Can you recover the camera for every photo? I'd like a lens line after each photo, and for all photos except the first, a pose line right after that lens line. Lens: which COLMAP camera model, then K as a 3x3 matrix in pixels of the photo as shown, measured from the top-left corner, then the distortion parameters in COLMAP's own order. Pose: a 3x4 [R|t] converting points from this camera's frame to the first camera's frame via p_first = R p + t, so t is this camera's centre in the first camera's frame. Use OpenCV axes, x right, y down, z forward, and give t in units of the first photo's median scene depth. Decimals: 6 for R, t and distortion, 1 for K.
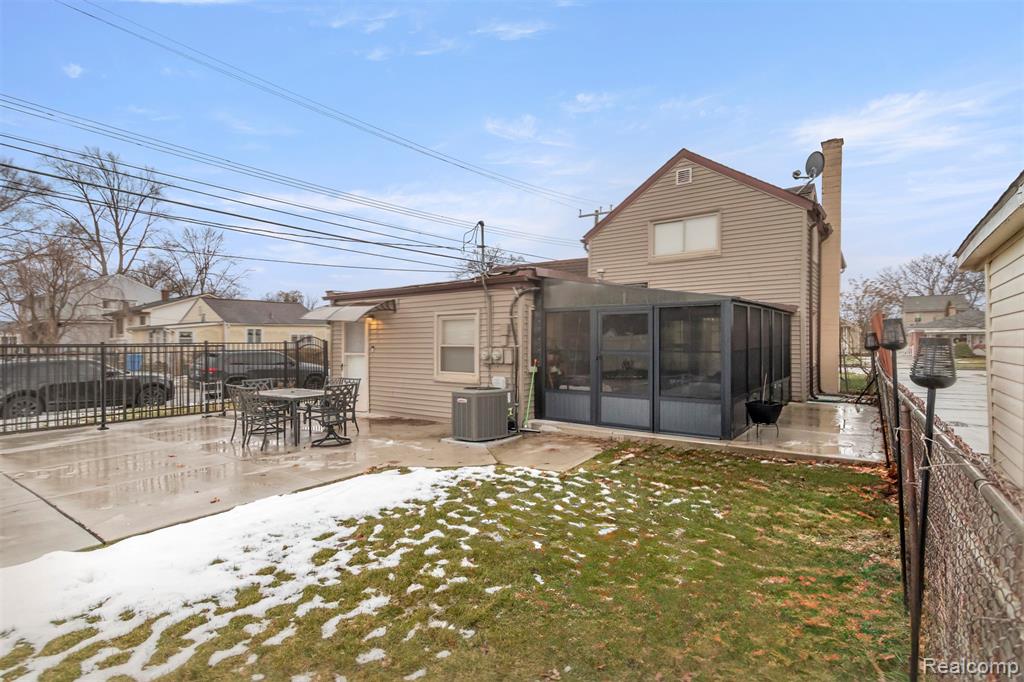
lens RADIAL K [[510.5, 0, 503.0], [0, 510.5, 335.7], [0, 0, 1]] dist [0.004289, -0.005948]
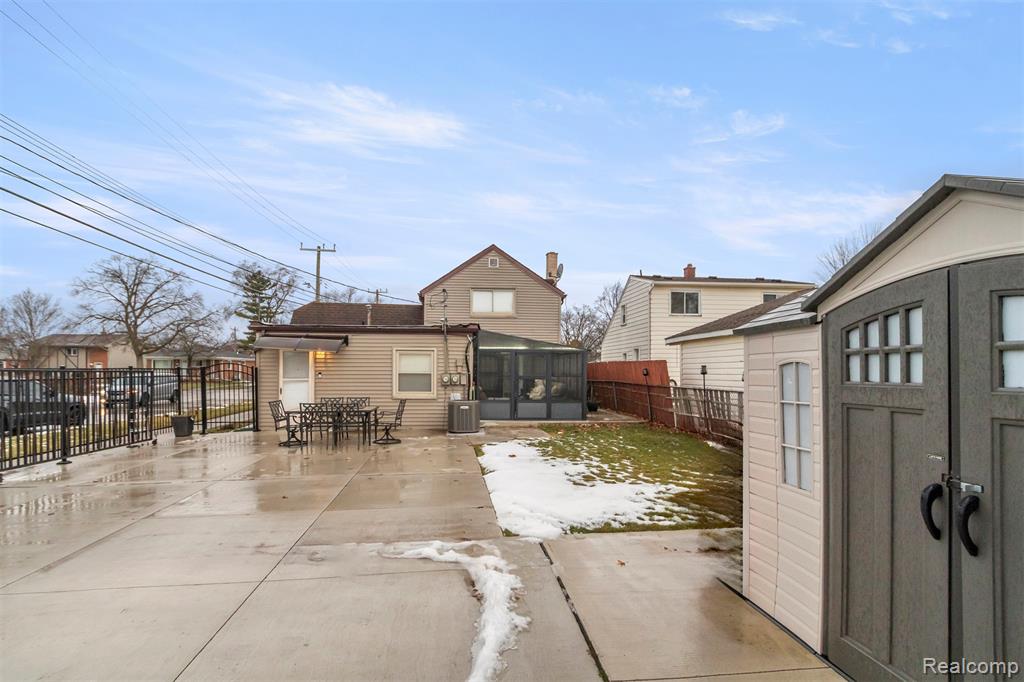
lens RADIAL K [[510.5, 0, 522.5], [0, 510.5, 368.0], [0, 0, 1]] dist [0.004289, -0.005948]
pose [[0.718773, 0.011608, 0.695148, -0.870655], [-0.014843, 0.999889, -0.001348, 0.004165], [-0.695087, -0.009349, 0.718865, -0.212521]]
